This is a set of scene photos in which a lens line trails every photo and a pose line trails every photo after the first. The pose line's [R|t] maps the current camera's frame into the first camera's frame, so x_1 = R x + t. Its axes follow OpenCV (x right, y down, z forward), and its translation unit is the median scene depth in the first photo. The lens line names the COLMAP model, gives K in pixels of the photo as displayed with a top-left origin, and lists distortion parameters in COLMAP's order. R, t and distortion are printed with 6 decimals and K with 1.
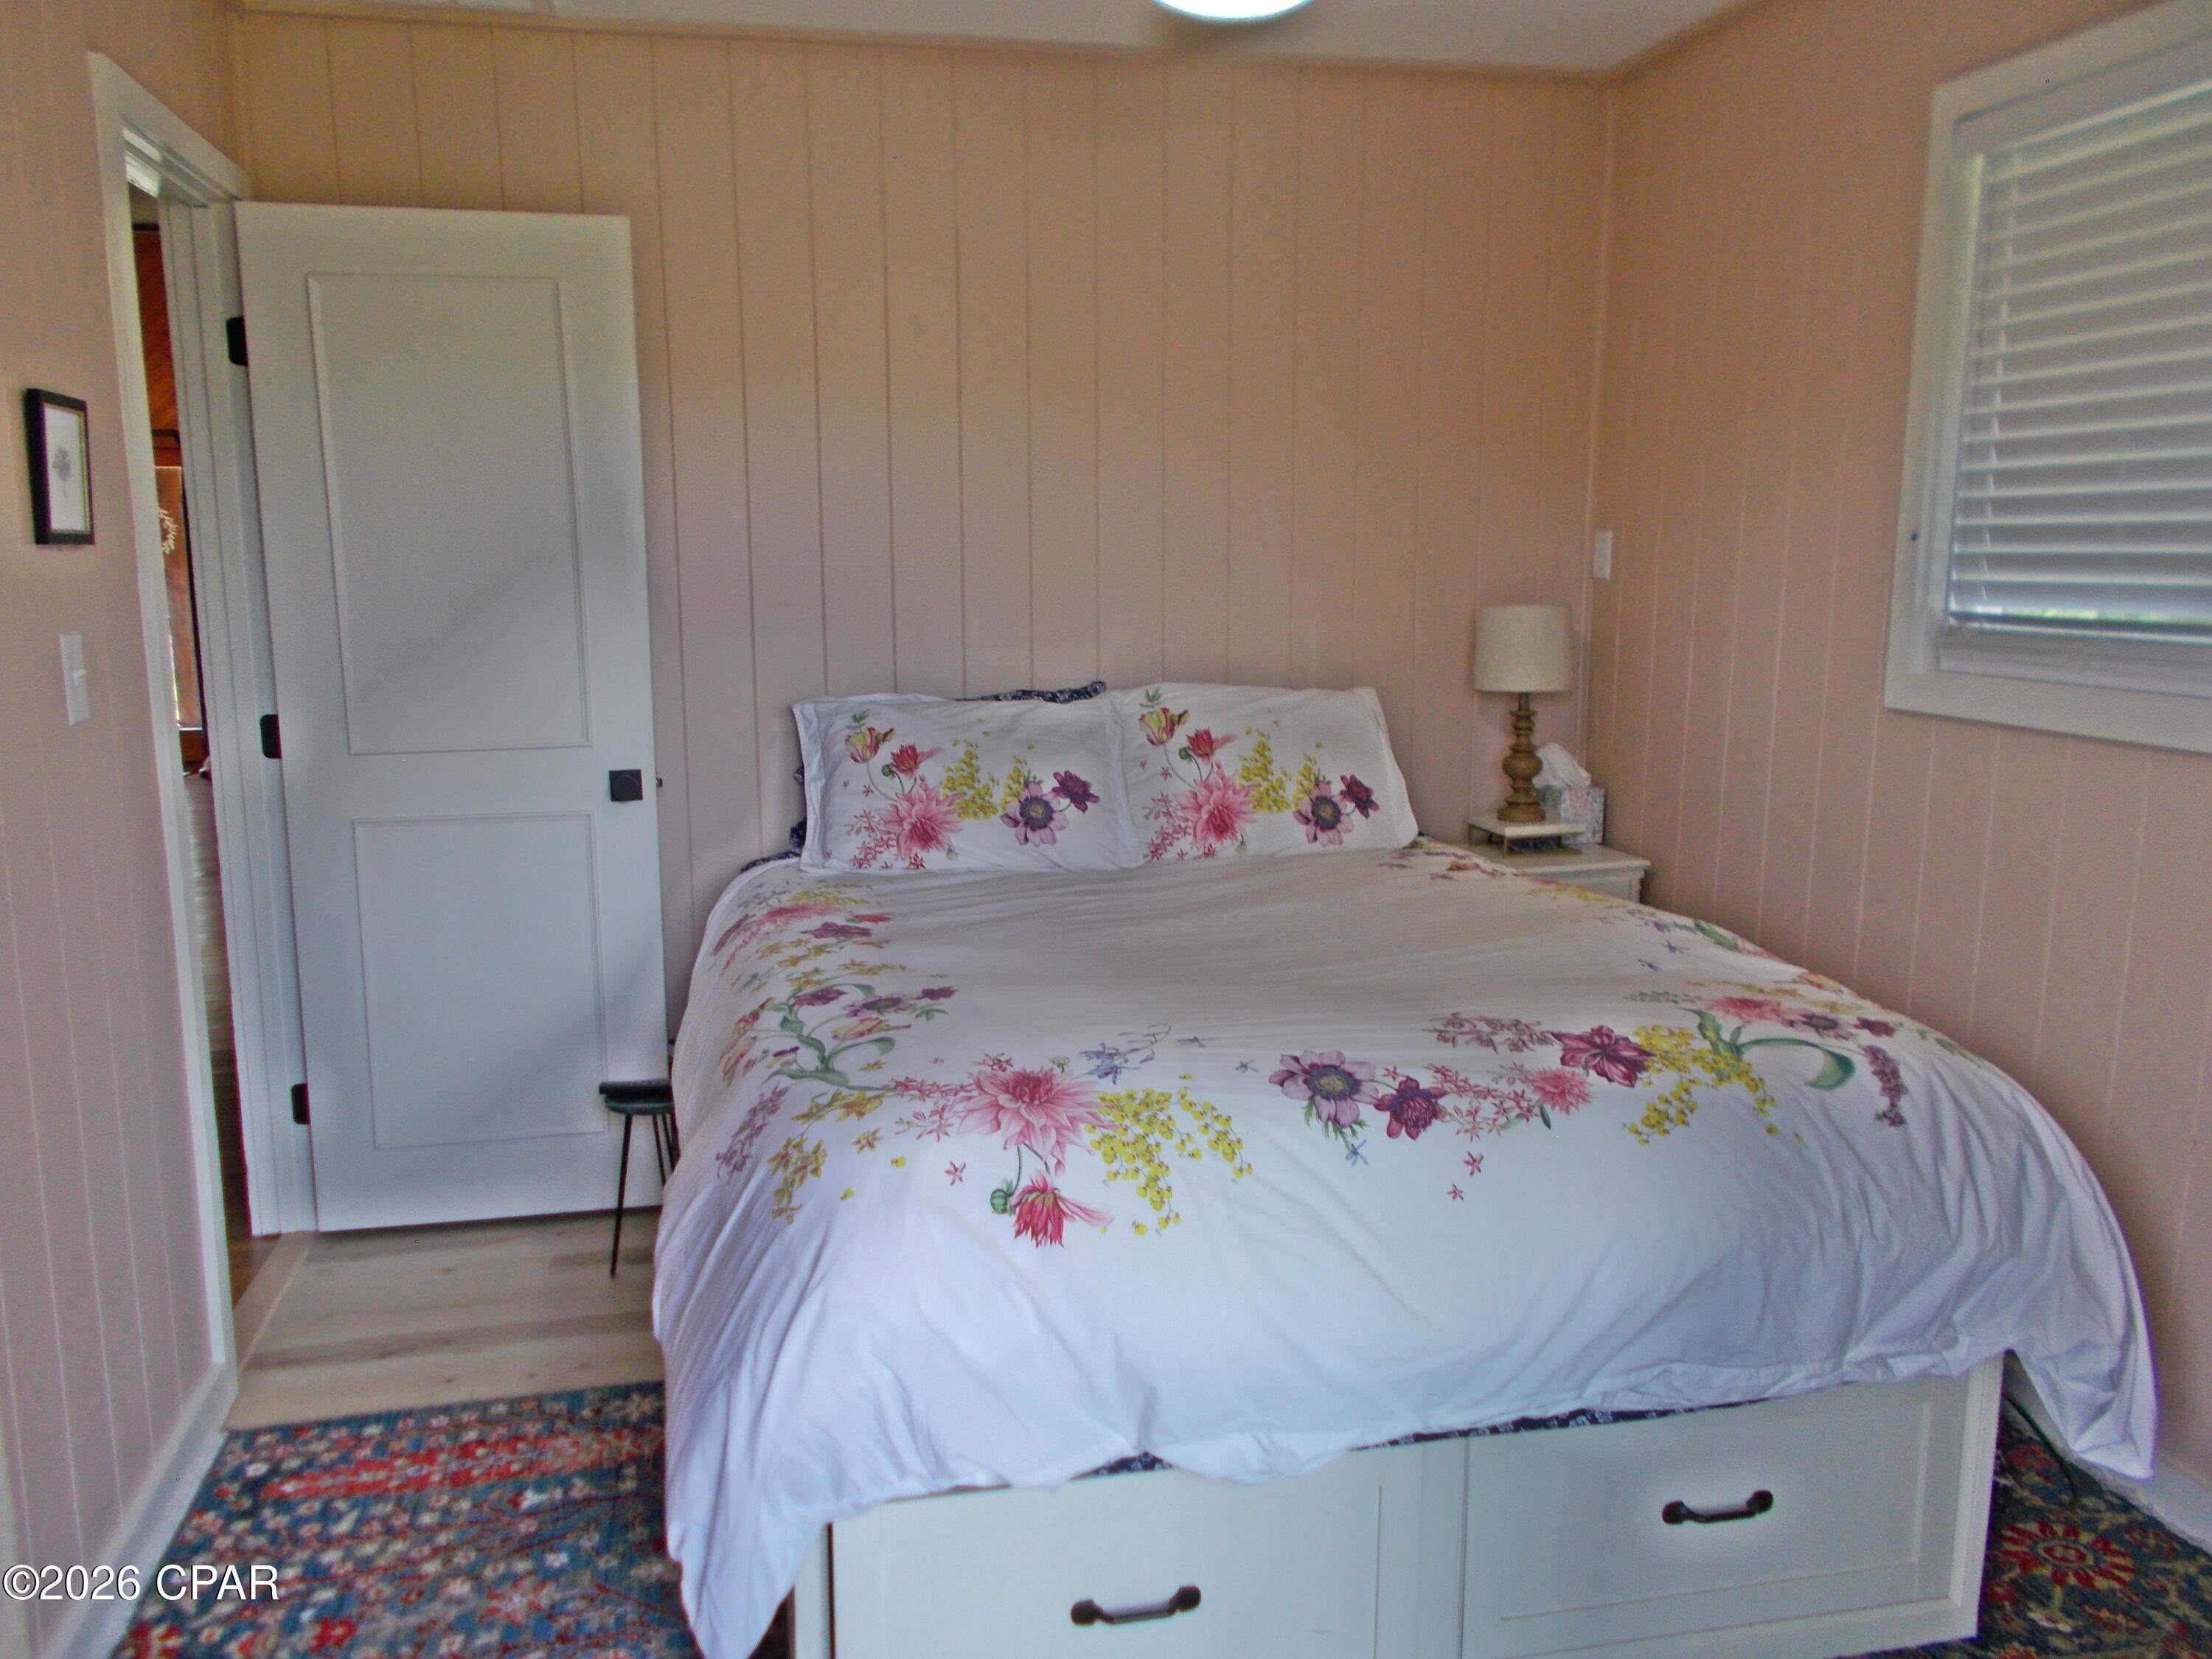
lens RADIAL K [[1696.0, 0, 1092.6], [0, 1696.0, 835.4], [0, 0, 1]] dist [0.011865, -0.016250]
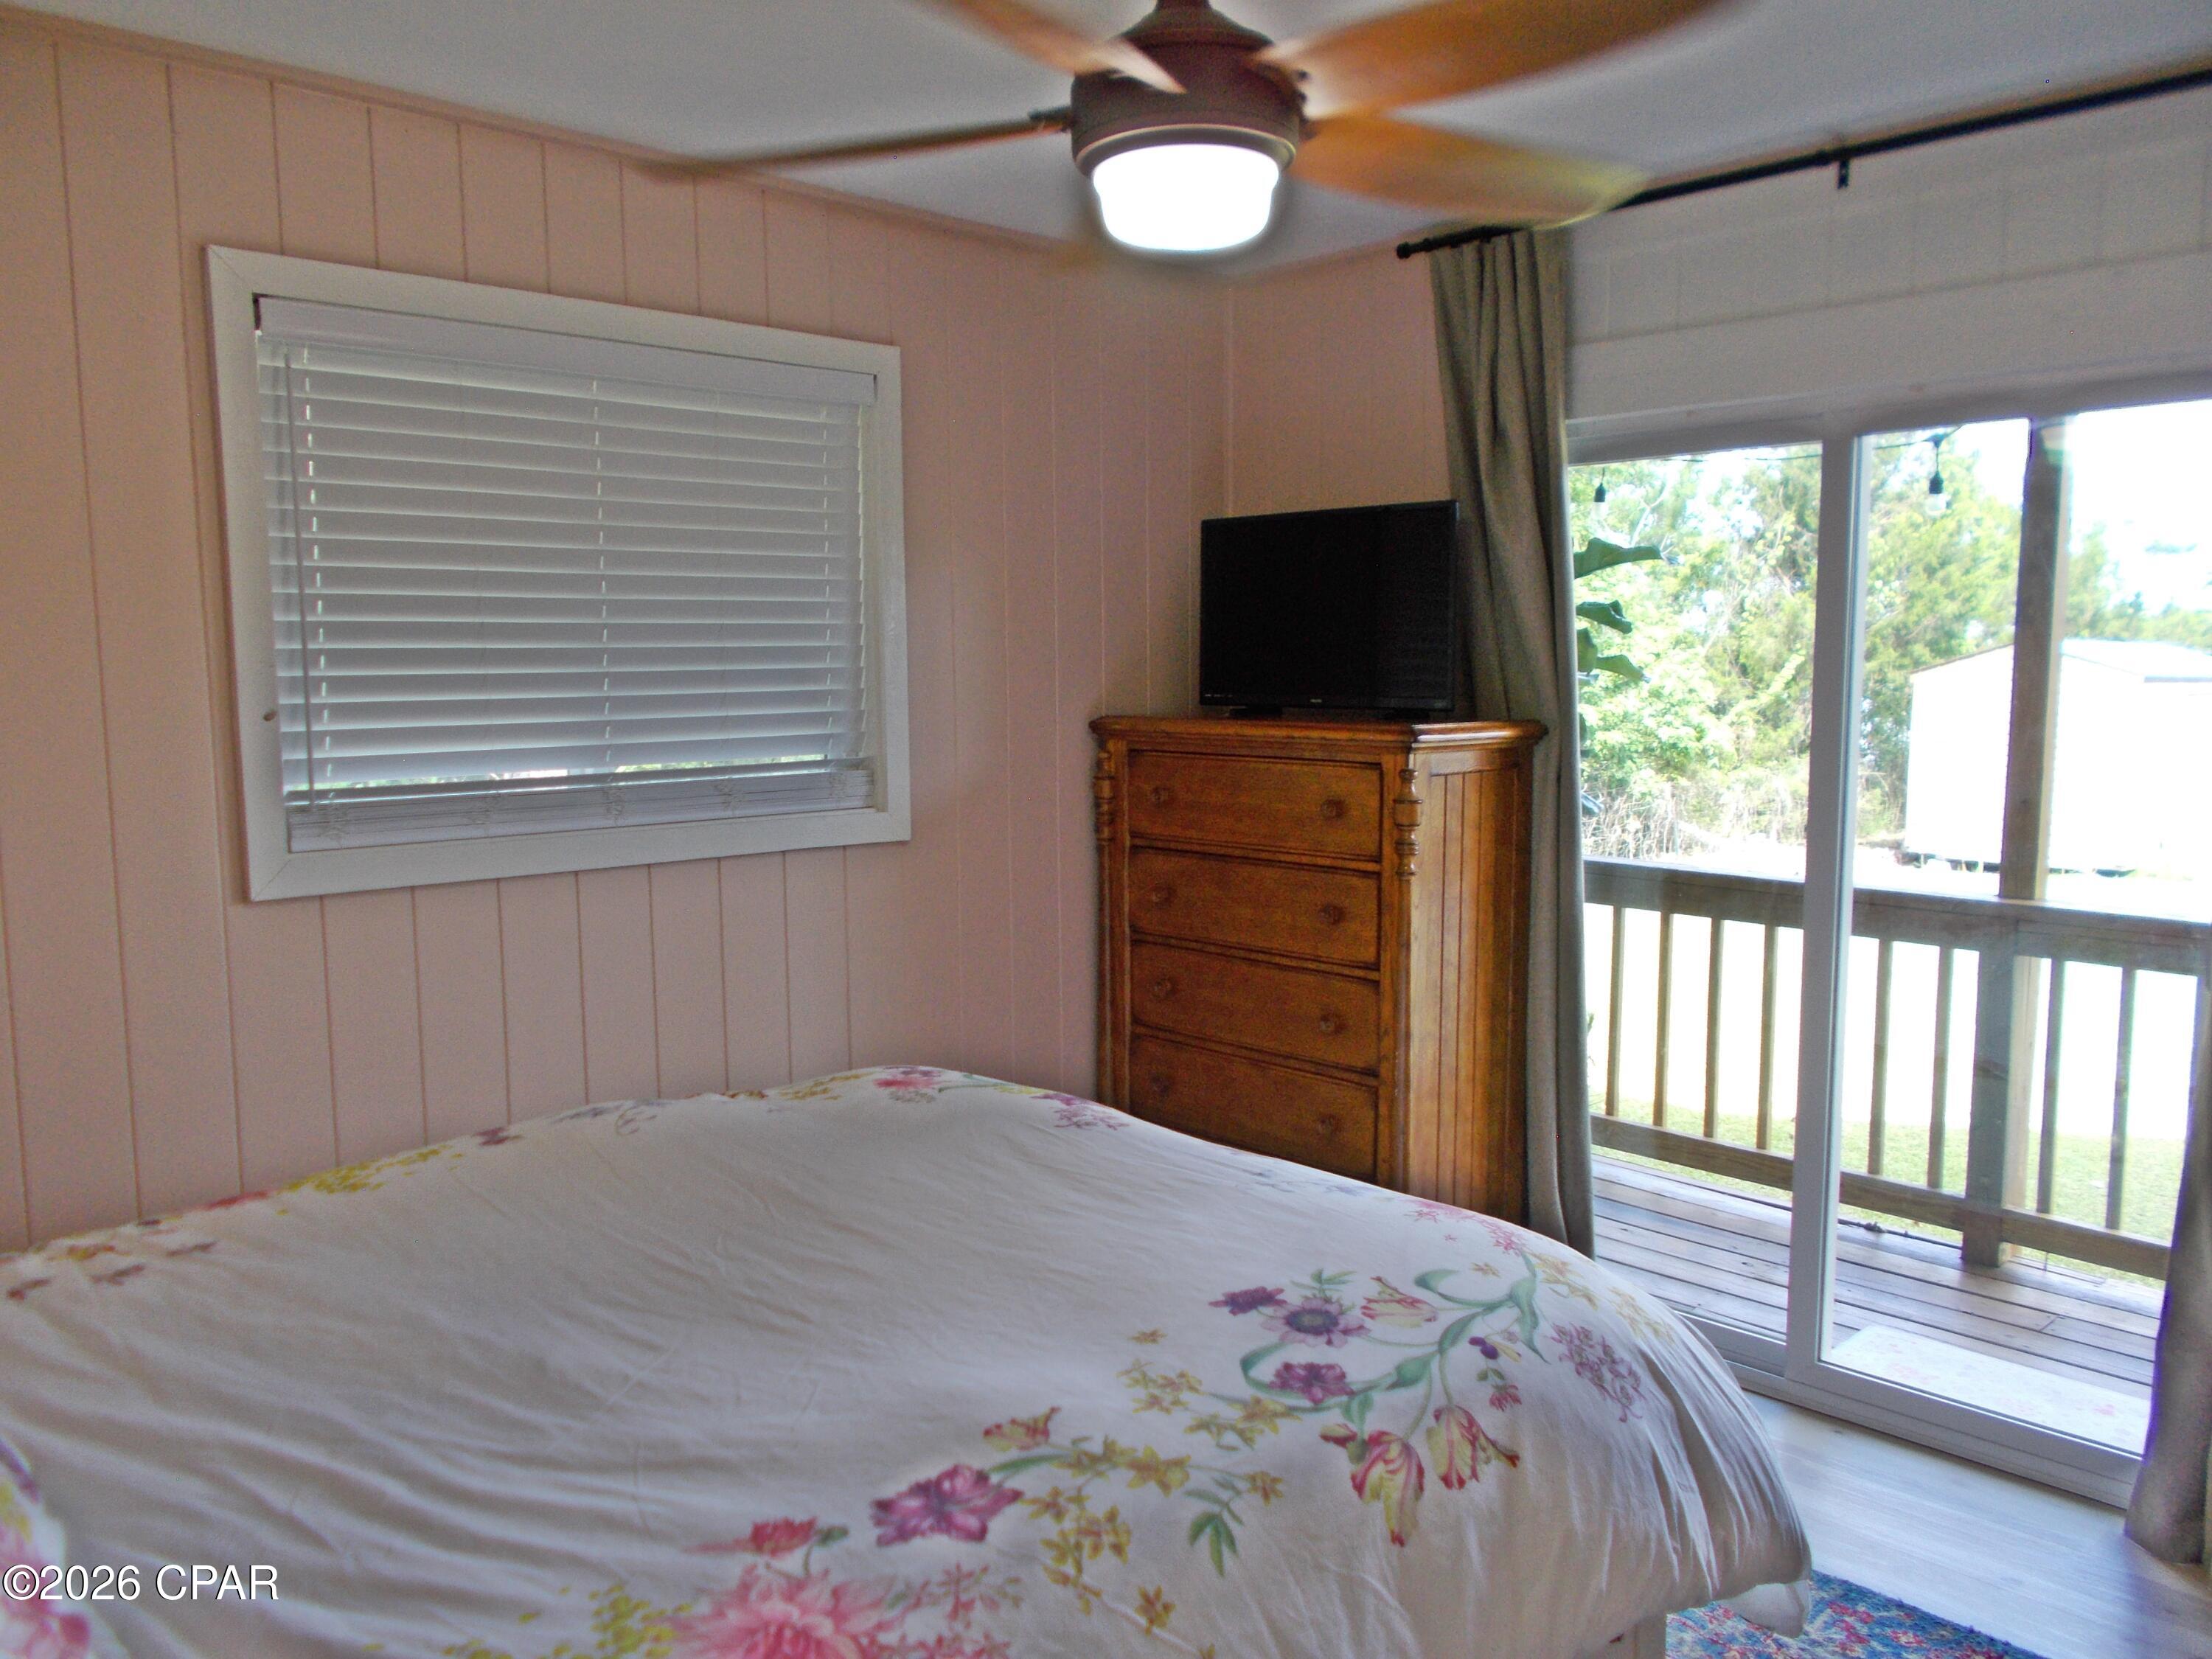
lens RADIAL K [[1696.0, 0, 1092.3], [0, 1696.0, 830.5], [0, 0, 1]] dist [0.011865, -0.016250]
pose [[-0.497895, -0.079303, 0.863604, -0.733384], [0.160259, 0.970246, 0.181490, -0.278811], [-0.852301, 0.228764, -0.470372, 1.407484]]
